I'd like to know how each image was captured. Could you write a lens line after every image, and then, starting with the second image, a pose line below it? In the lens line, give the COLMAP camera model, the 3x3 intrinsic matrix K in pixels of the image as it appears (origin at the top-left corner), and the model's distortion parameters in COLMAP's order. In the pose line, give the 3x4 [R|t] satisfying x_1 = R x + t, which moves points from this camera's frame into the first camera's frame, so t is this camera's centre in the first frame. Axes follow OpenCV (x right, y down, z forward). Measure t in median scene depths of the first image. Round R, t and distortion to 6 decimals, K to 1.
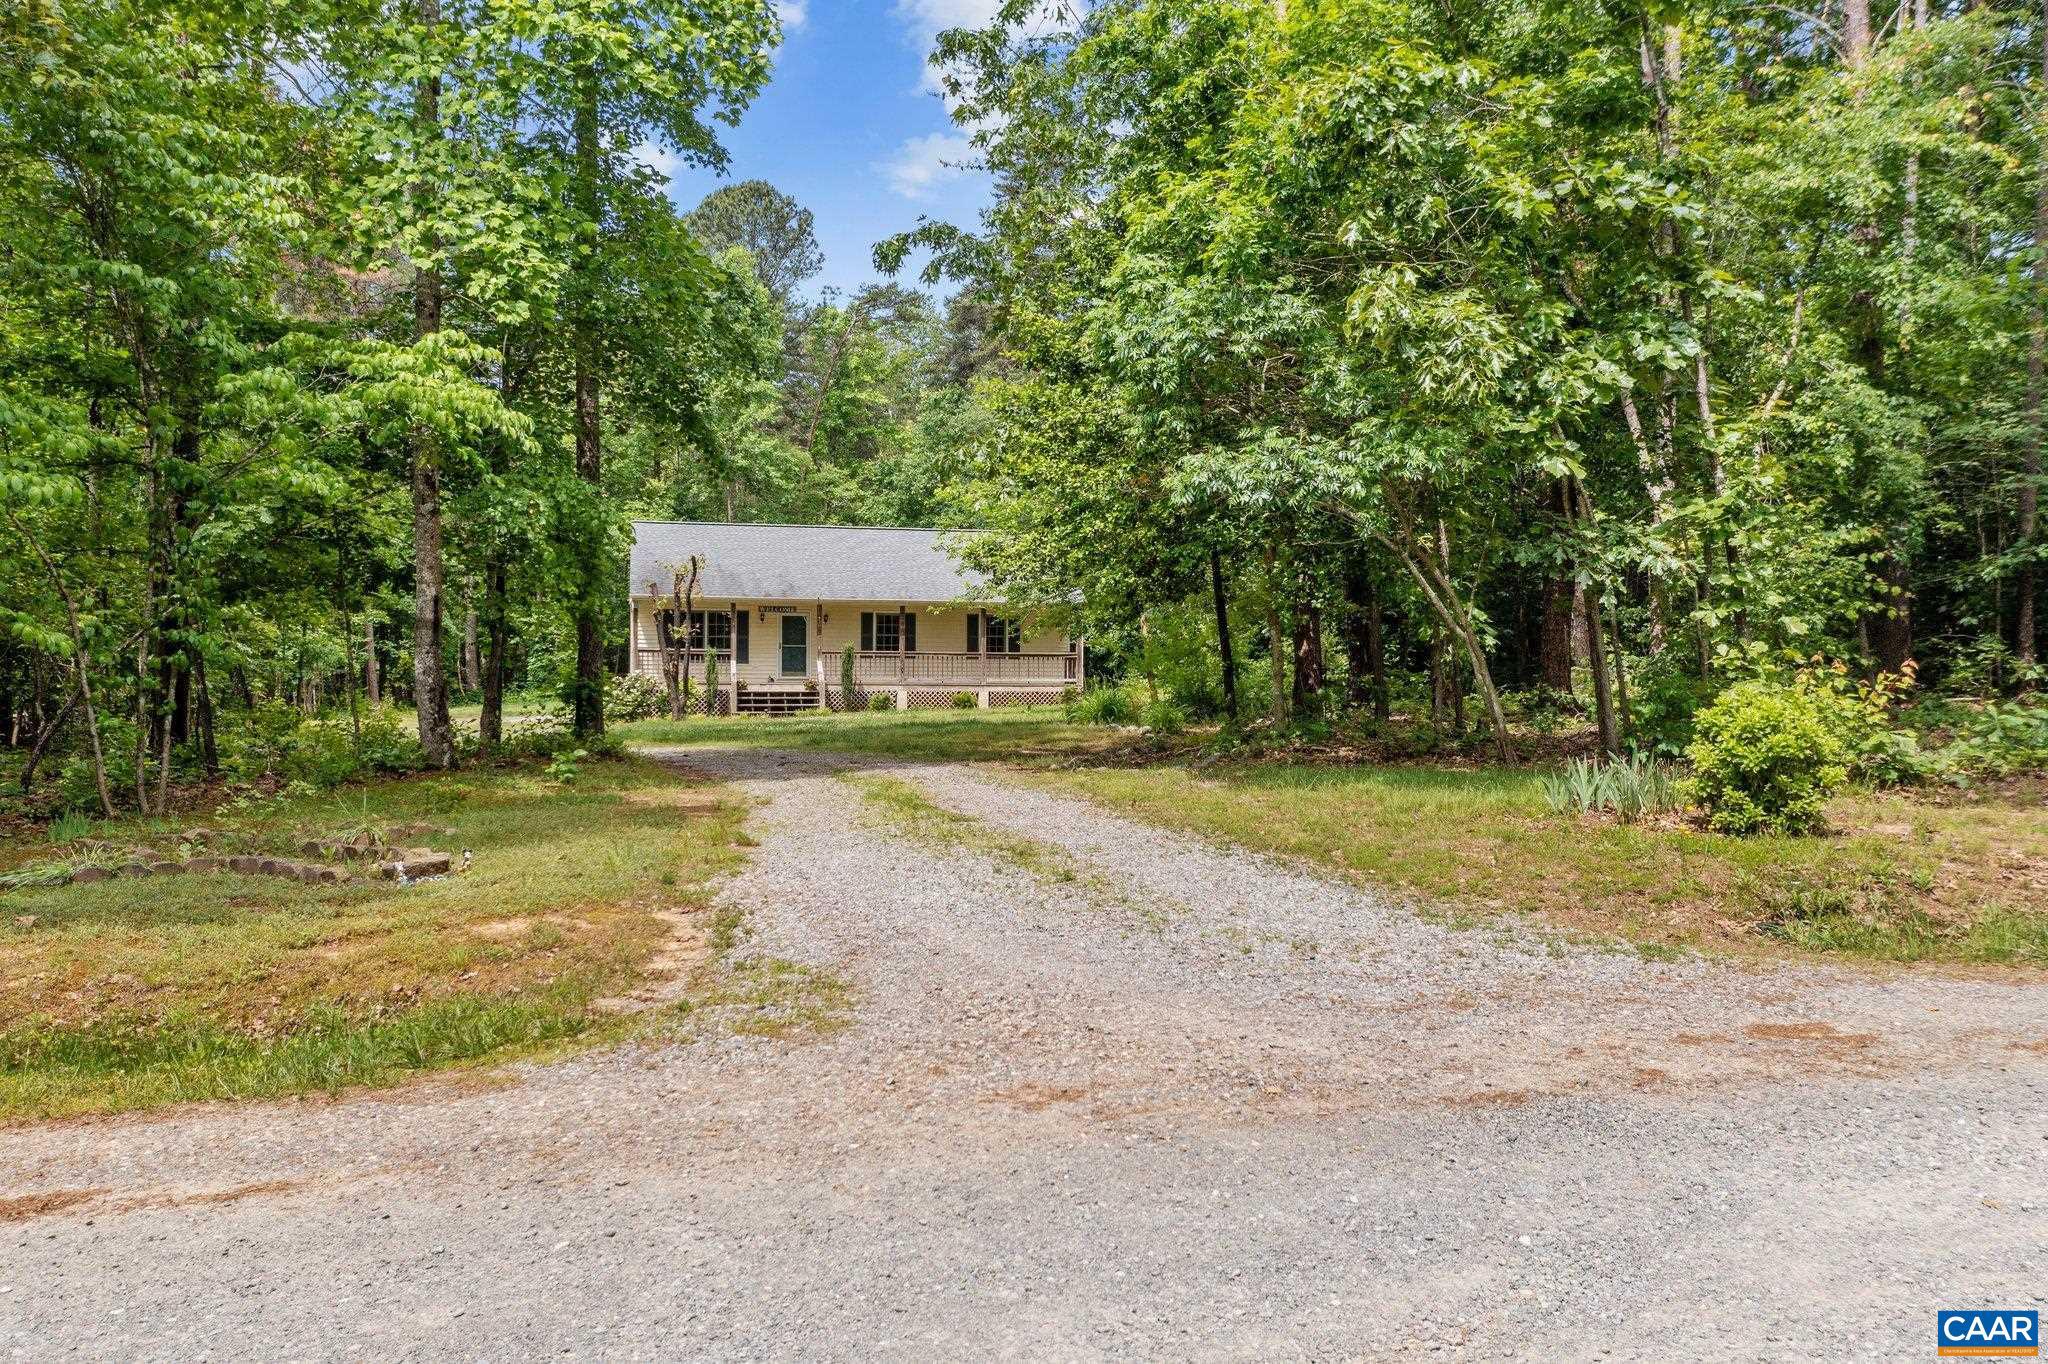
lens RADIAL K [[1606.3, 0, 1024.0], [0, 1606.3, 682.0], [0, 0, 1]] dist [-0.016746, -0.005206]
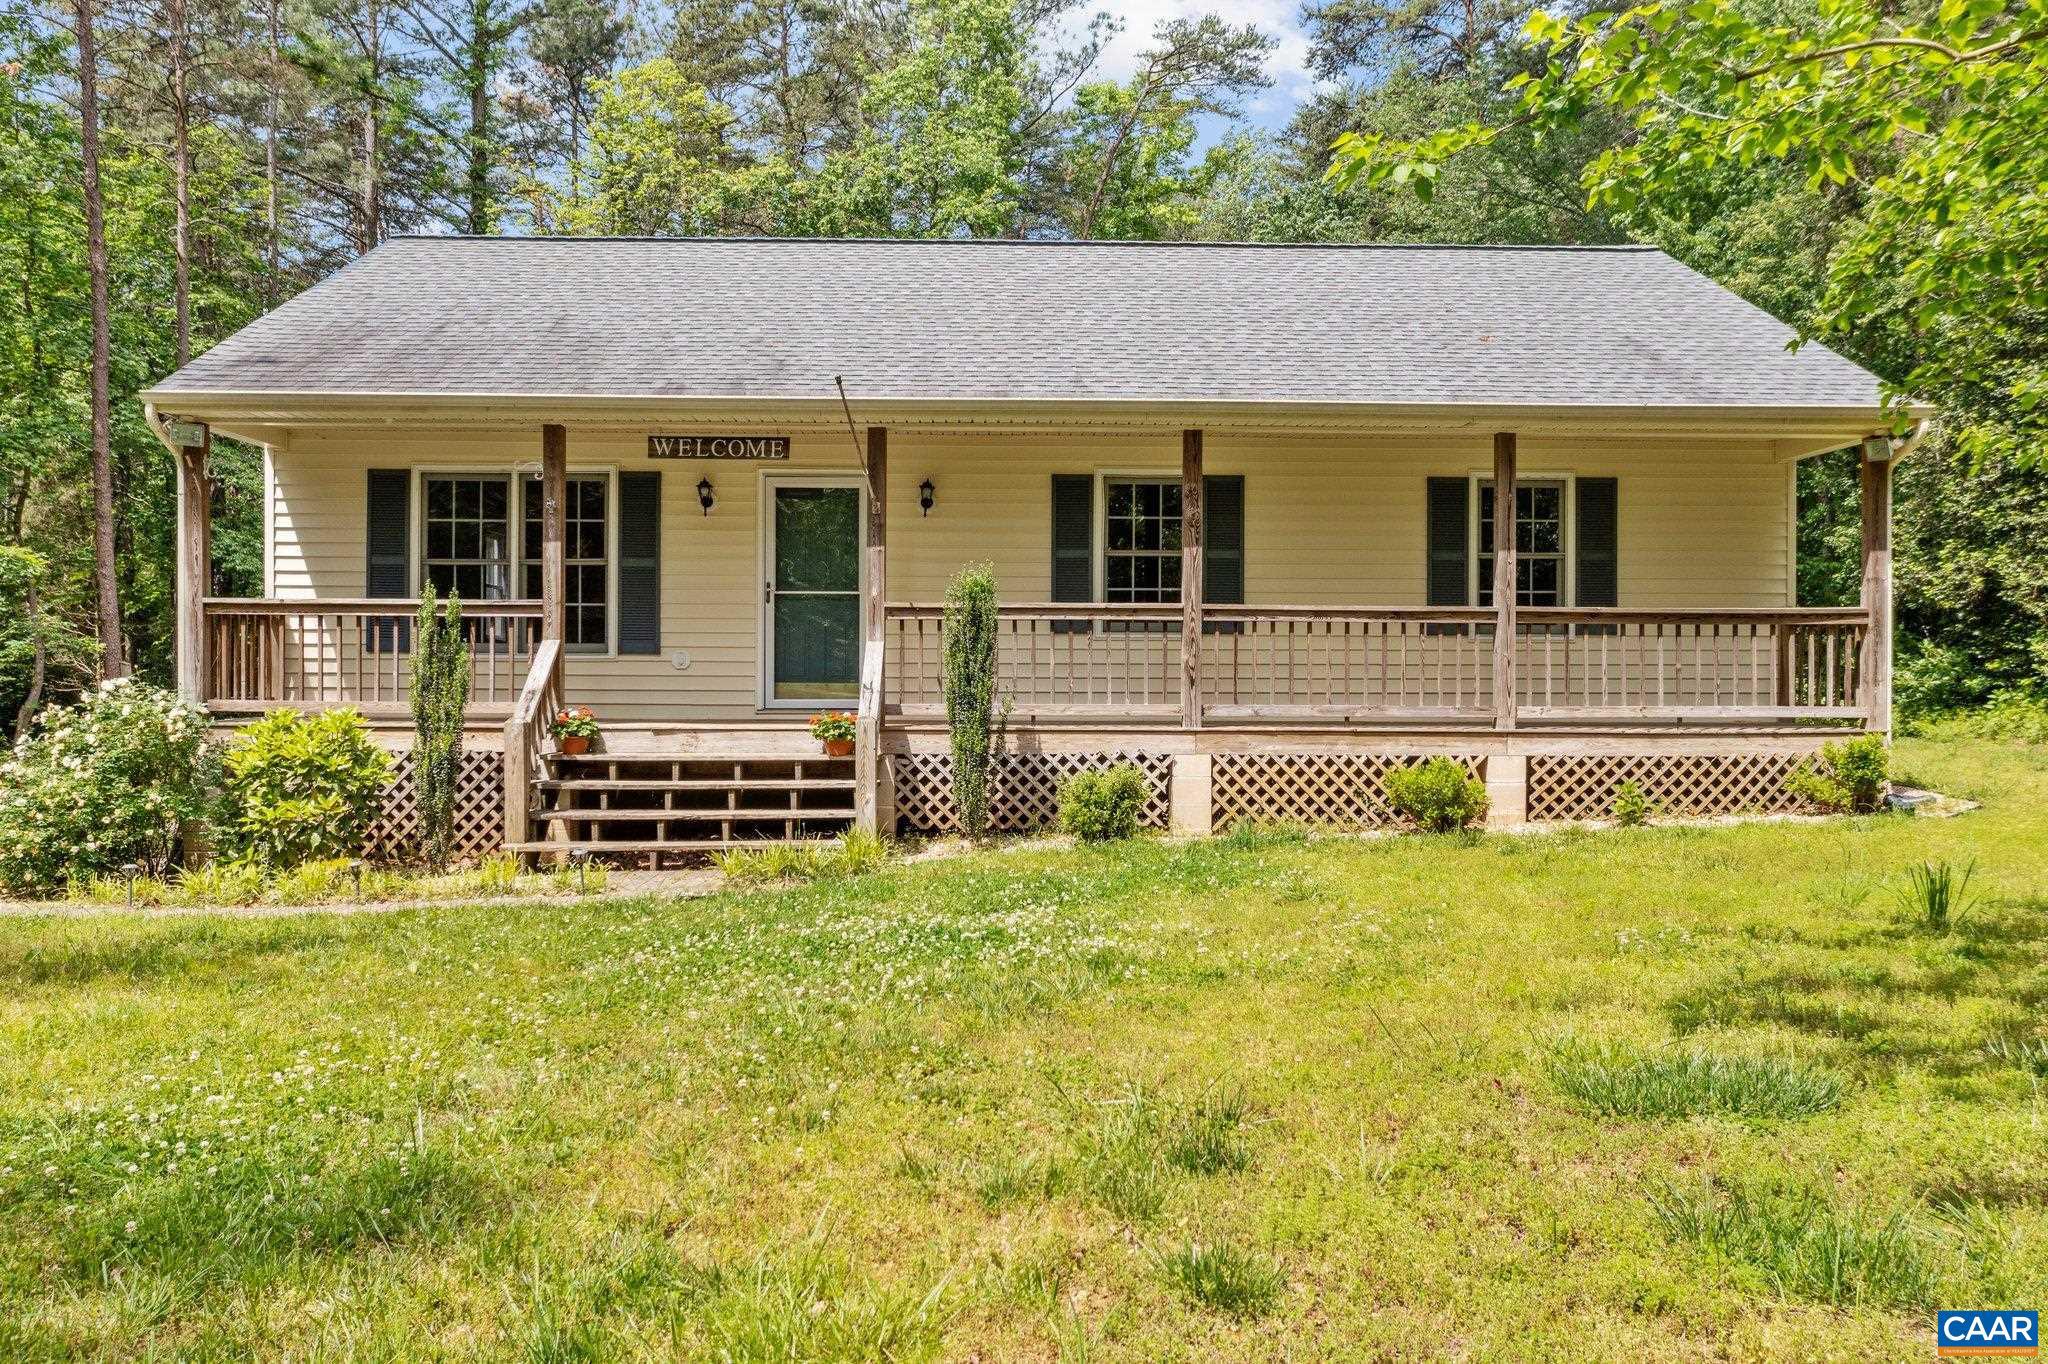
lens RADIAL K [[1685.7, 0, 1024.0], [0, 1685.7, 682.0], [0, 0, 1]] dist [-0.010452, -0.001717]
pose [[0.981281, -0.002003, -0.192569, -0.049475], [0.001079, 0.999987, -0.004902, -0.005000], [0.192577, 0.004602, 0.981271, 0.719529]]
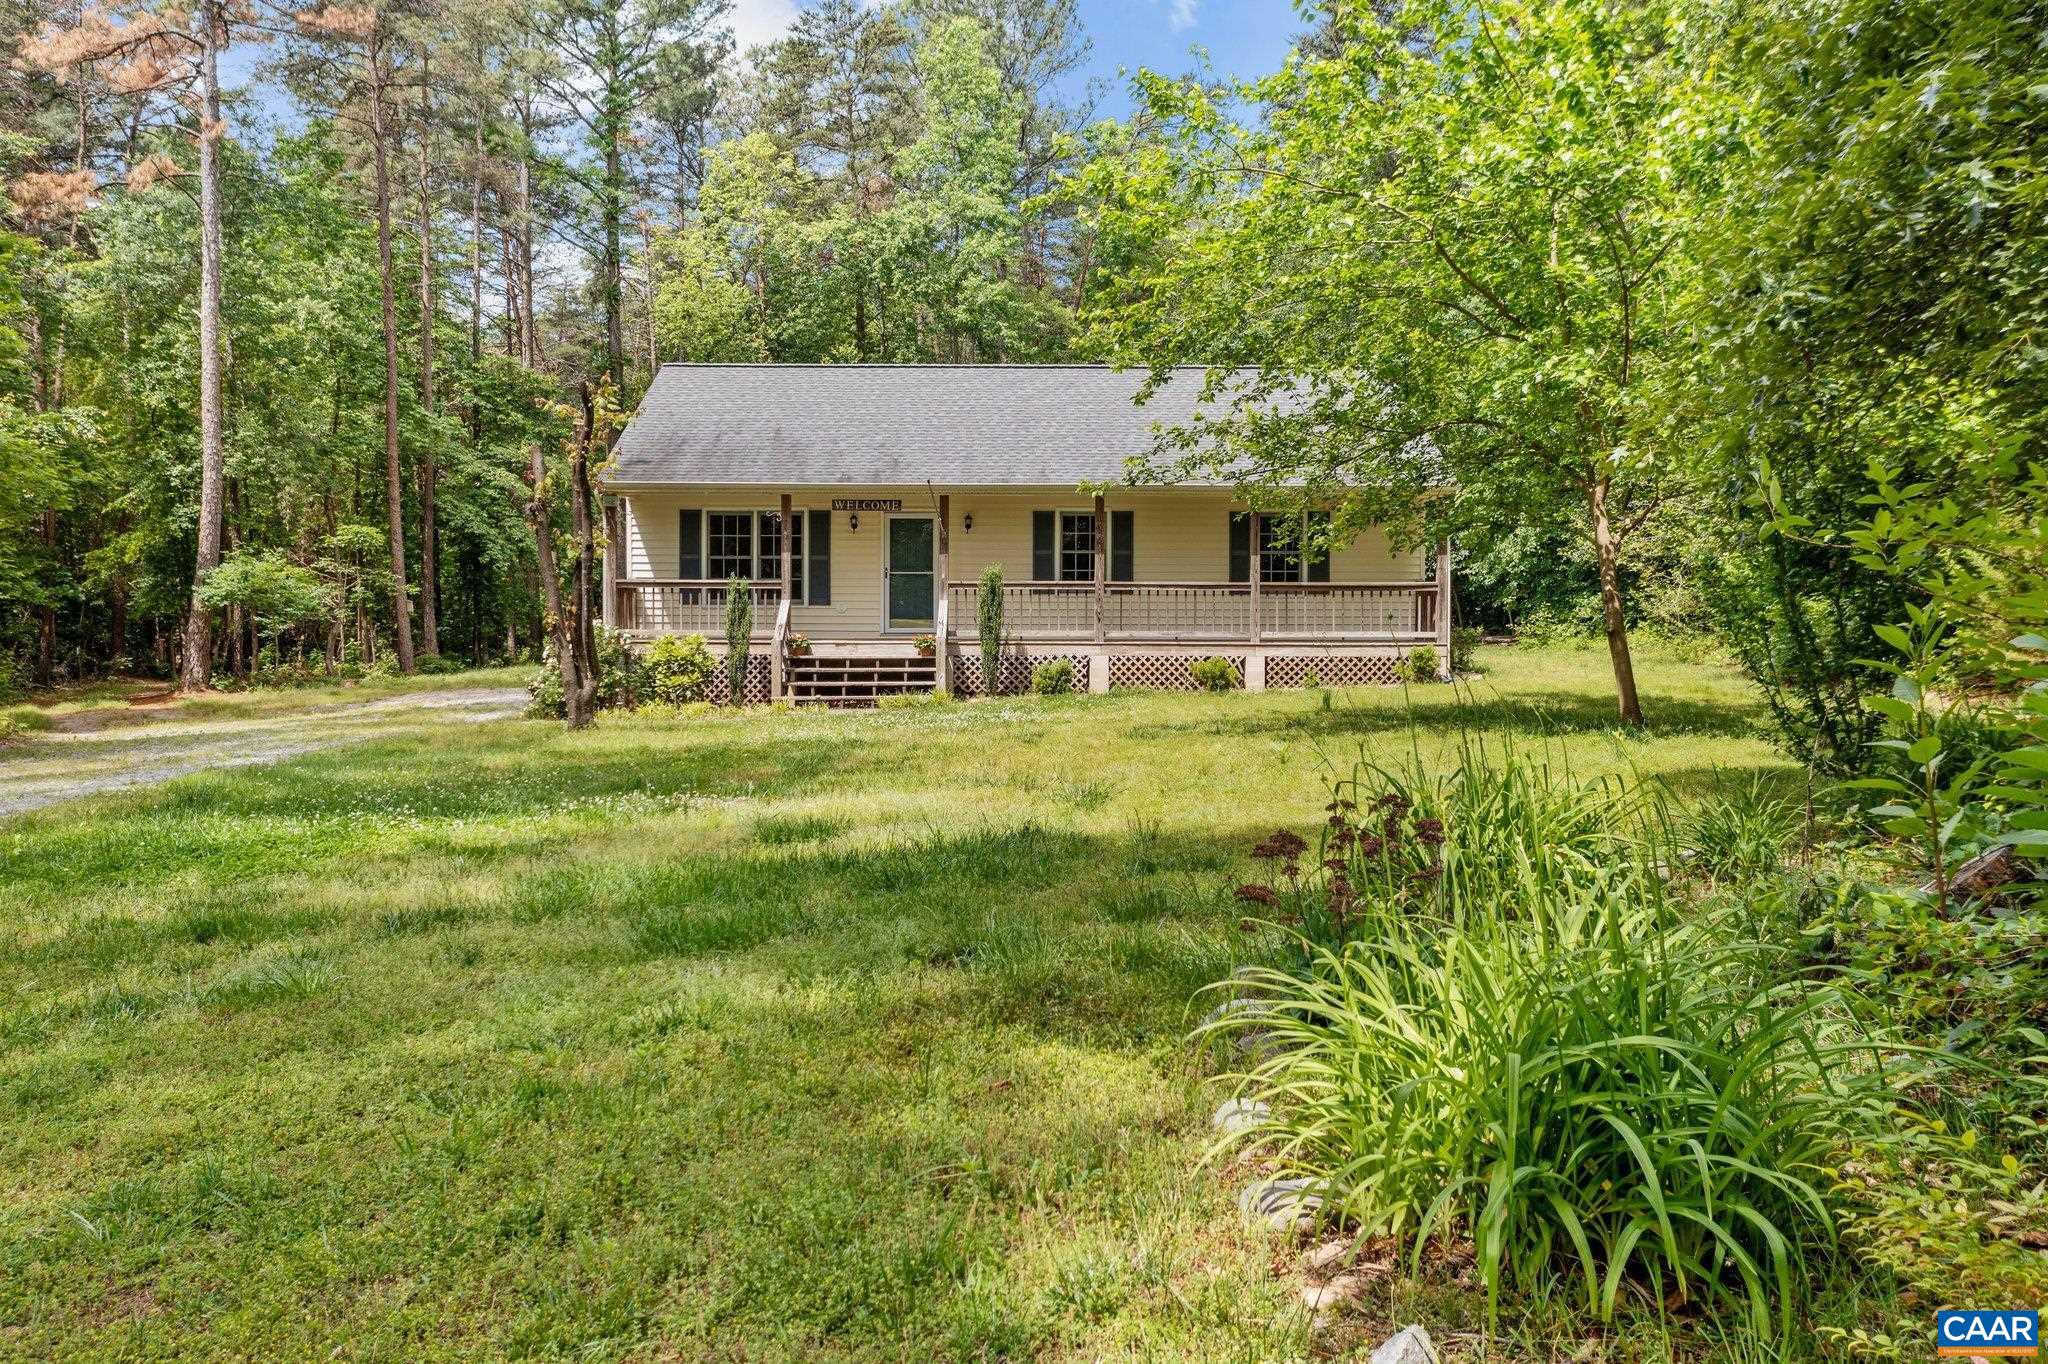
lens RADIAL K [[1685.7, 0, 1024.0], [0, 1685.7, 682.0], [0, 0, 1]] dist [-0.010452, -0.001717]
pose [[0.977331, 0.006446, -0.211620, 0.017889], [0.002111, 0.999190, 0.040185, -0.008238], [0.211708, -0.039721, 0.976526, 0.445277]]
